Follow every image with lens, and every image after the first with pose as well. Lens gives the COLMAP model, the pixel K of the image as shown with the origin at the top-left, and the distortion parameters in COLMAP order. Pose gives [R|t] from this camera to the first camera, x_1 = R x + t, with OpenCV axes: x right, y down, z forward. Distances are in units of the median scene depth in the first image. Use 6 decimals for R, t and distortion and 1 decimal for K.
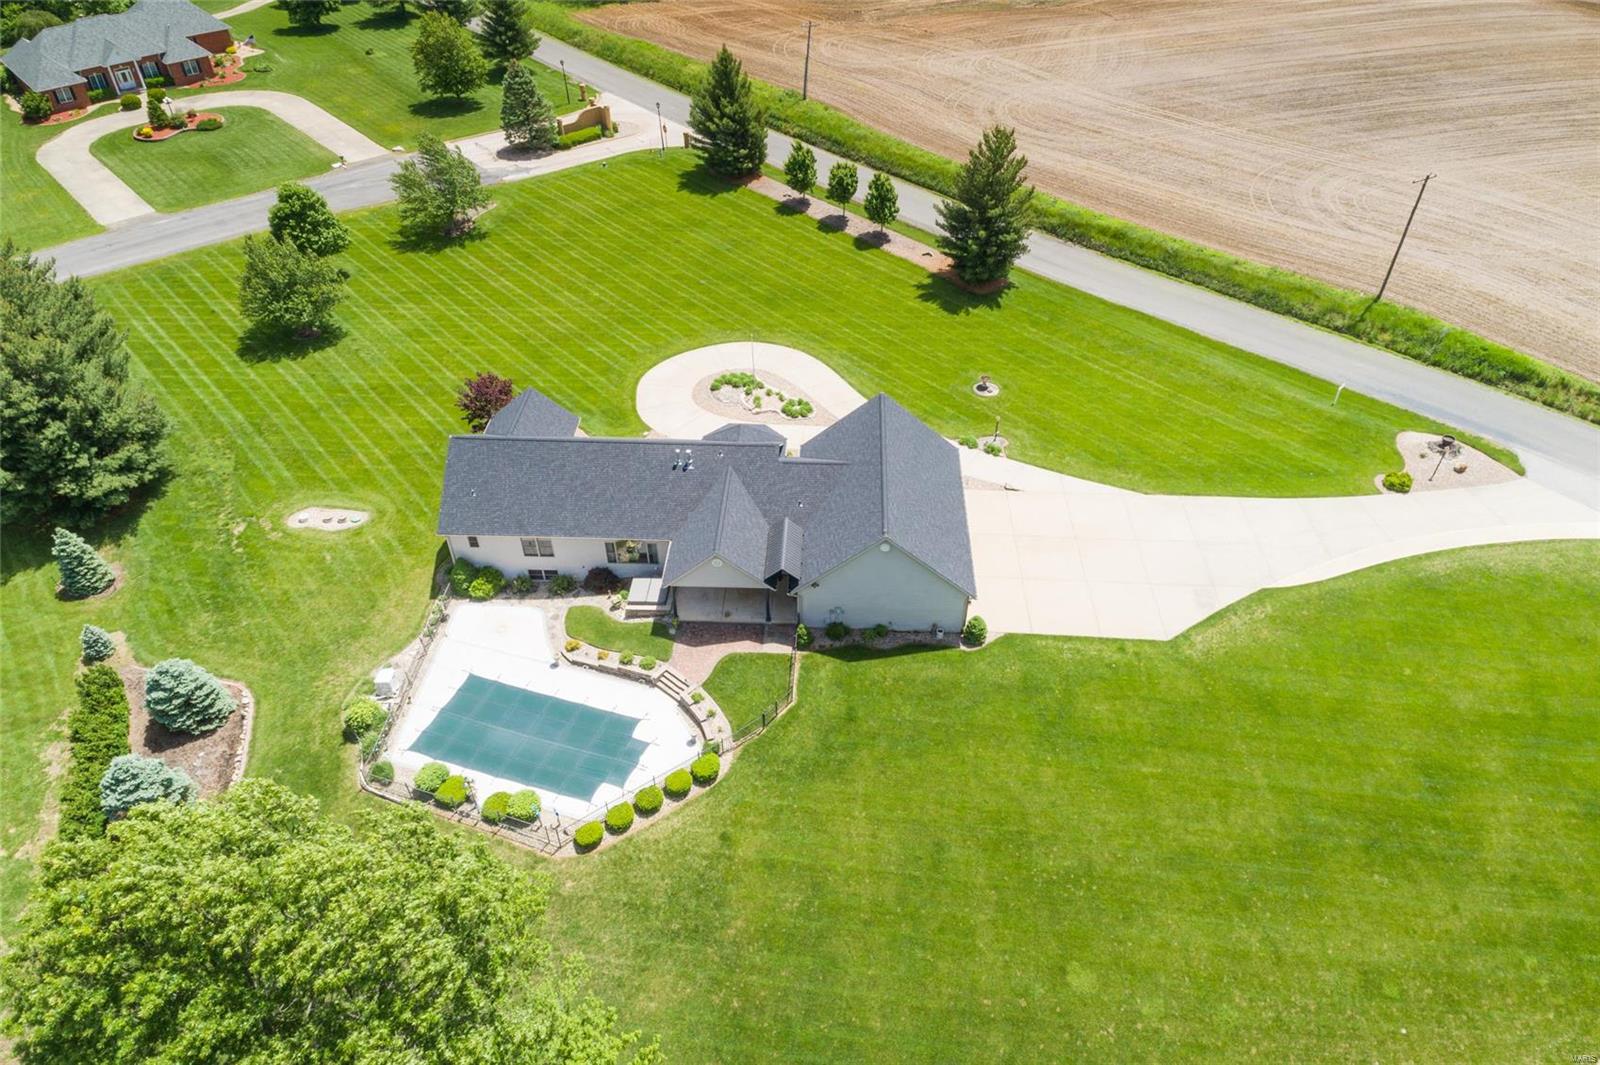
lens RADIAL K [[1029.6, 0, 798.8], [0, 1029.6, 536.7], [0, 0, 1]] dist [0.183788, -0.170462]
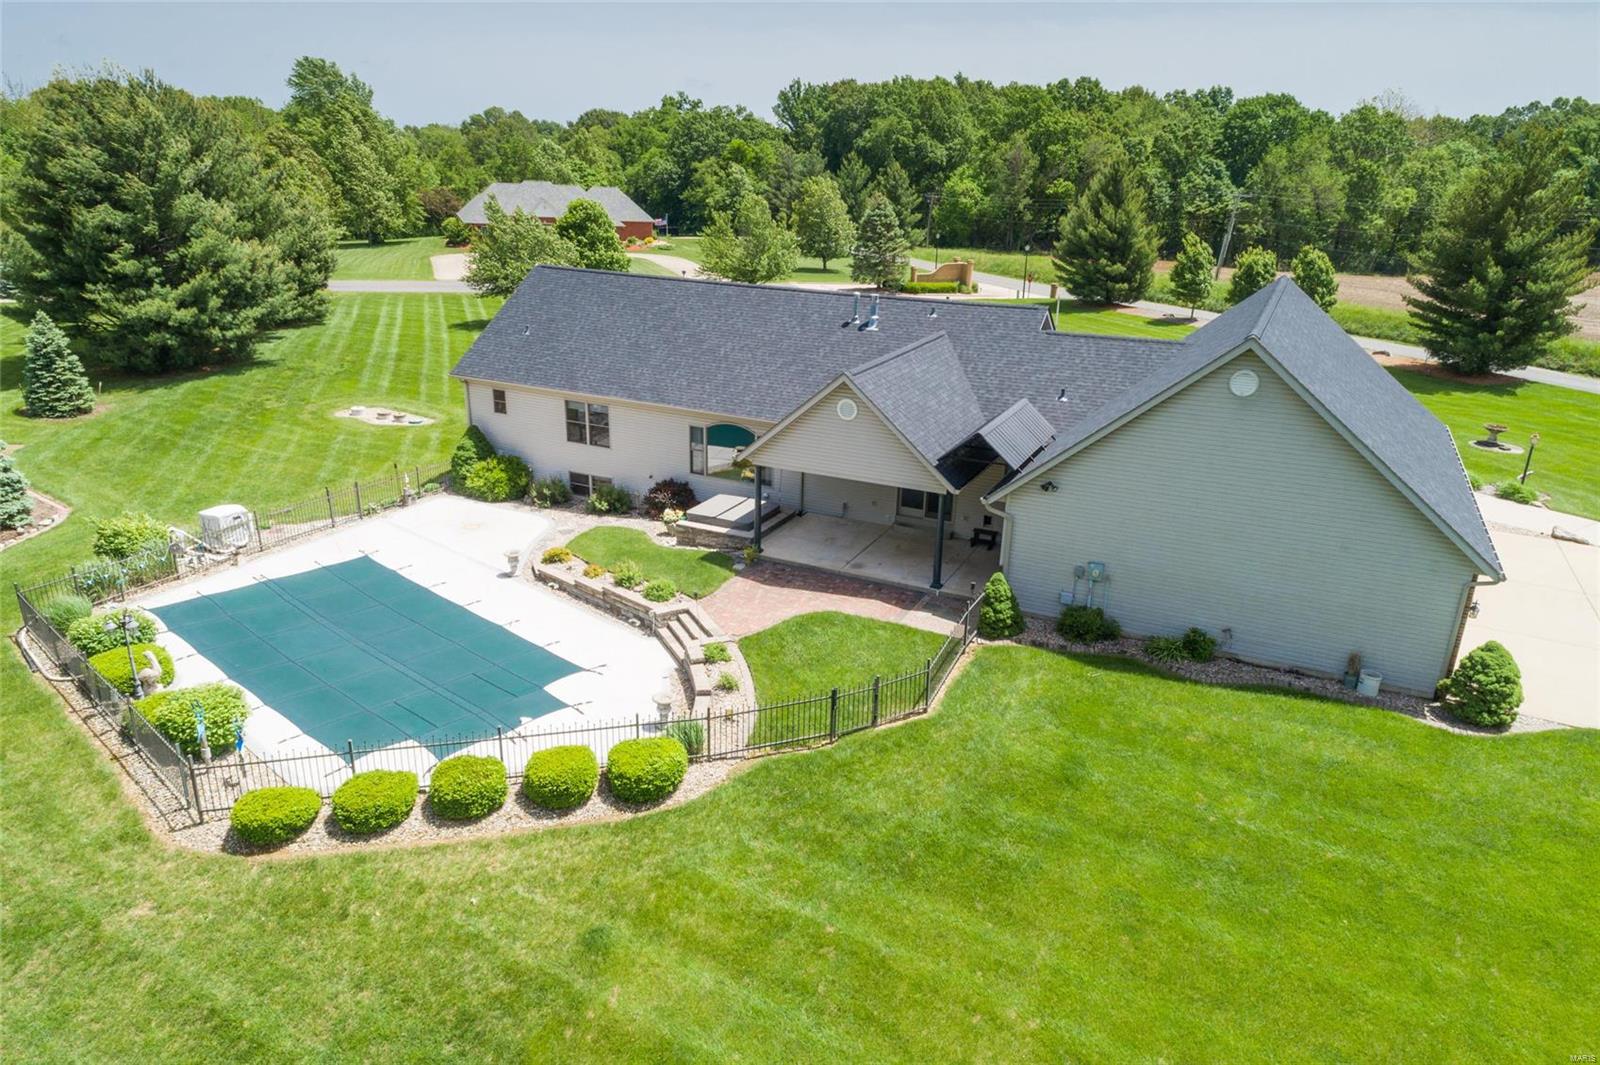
lens RADIAL K [[1029.6, 0, 798.8], [0, 1029.6, 536.7], [0, 0, 1]] dist [0.183788, -0.170462]
pose [[0.920203, 0.161532, -0.356559, 0.072772], [-0.275327, 0.914572, -0.296232, 0.208608], [0.278248, 0.370764, 0.886066, 0.554315]]
